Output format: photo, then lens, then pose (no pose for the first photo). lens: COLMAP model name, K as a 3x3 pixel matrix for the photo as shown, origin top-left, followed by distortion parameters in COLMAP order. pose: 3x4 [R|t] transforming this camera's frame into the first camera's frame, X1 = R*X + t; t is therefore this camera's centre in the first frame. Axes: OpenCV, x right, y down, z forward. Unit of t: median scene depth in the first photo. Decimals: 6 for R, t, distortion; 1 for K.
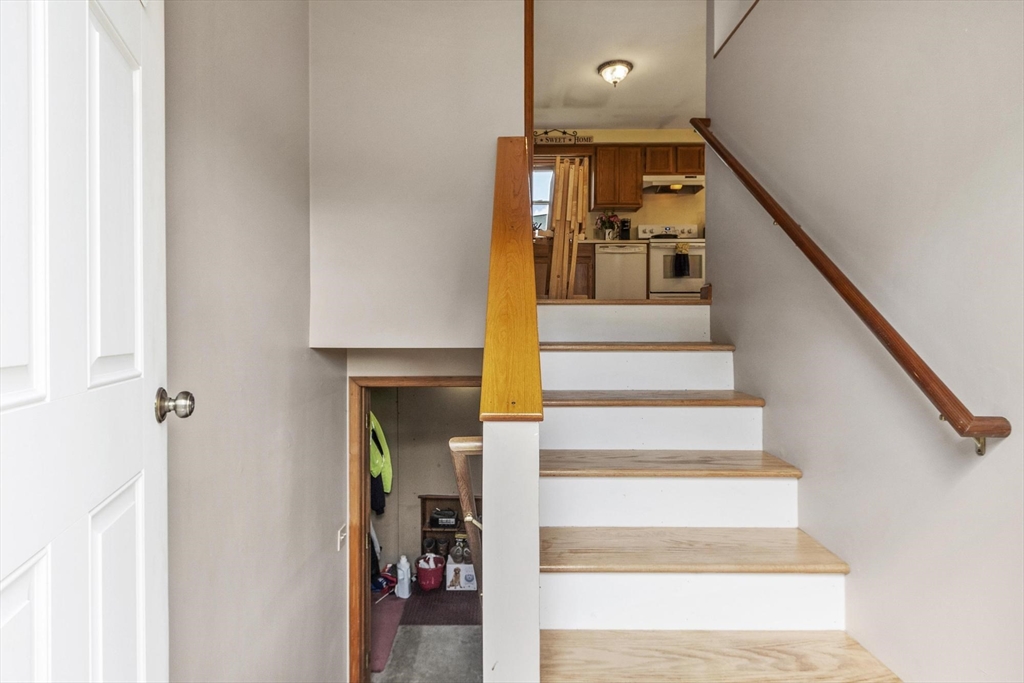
lens RADIAL K [[527.4, 0, 512.0], [0, 527.4, 341.5], [0, 0, 1]] dist [0.000352, 0.000046]
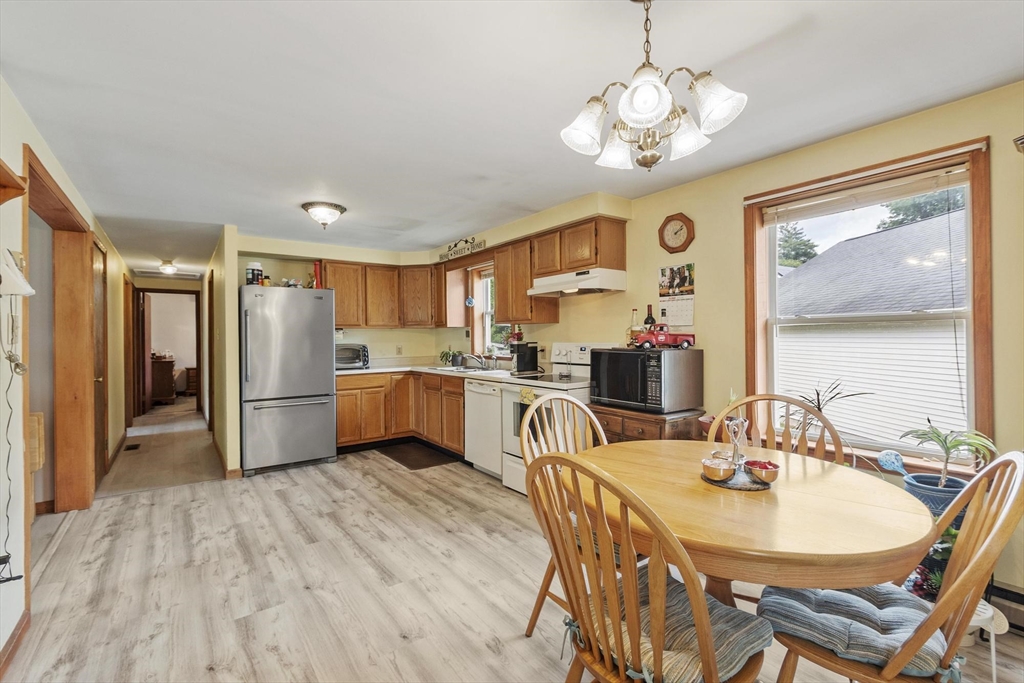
lens RADIAL K [[446.9, 0, 504.7], [0, 446.9, 336.0], [0, 0, 1]] dist [-0.001966, -0.000033]
pose [[0.585209, -0.005367, -0.810865, 0.715855], [-0.009099, 0.999872, -0.013185, -0.231037], [0.810832, 0.015094, 0.585085, 0.621013]]
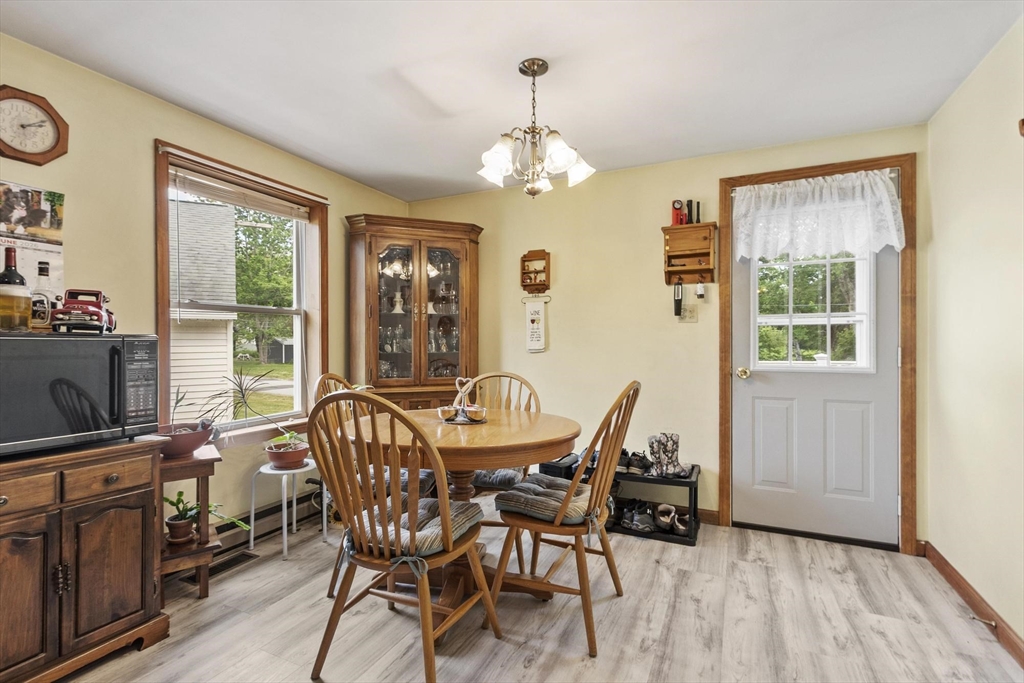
lens RADIAL K [[465.7, 0, 507.3], [0, 465.7, 342.7], [0, 0, 1]] dist [0.000166, -0.000035]
pose [[0.449482, 0.001702, 0.893288, 0.317544], [0.019296, 0.999746, -0.011615, -0.212727], [-0.893081, 0.022458, 0.449335, 0.673649]]
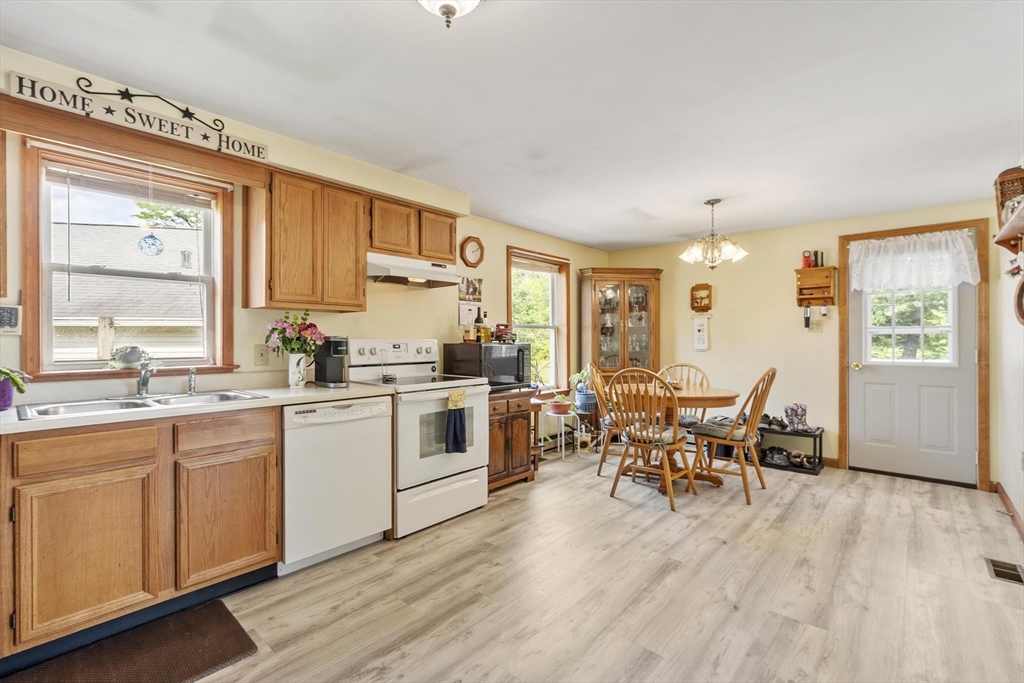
lens RADIAL K [[452.2, 0, 504.5], [0, 452.2, 340.7], [0, 0, 1]] dist [-0.000304, -0.000706]
pose [[0.680633, -0.000149, 0.732625, 0.015119], [0.016467, 0.999750, -0.015095, -0.219295], [-0.732440, 0.022338, 0.680466, 0.603895]]
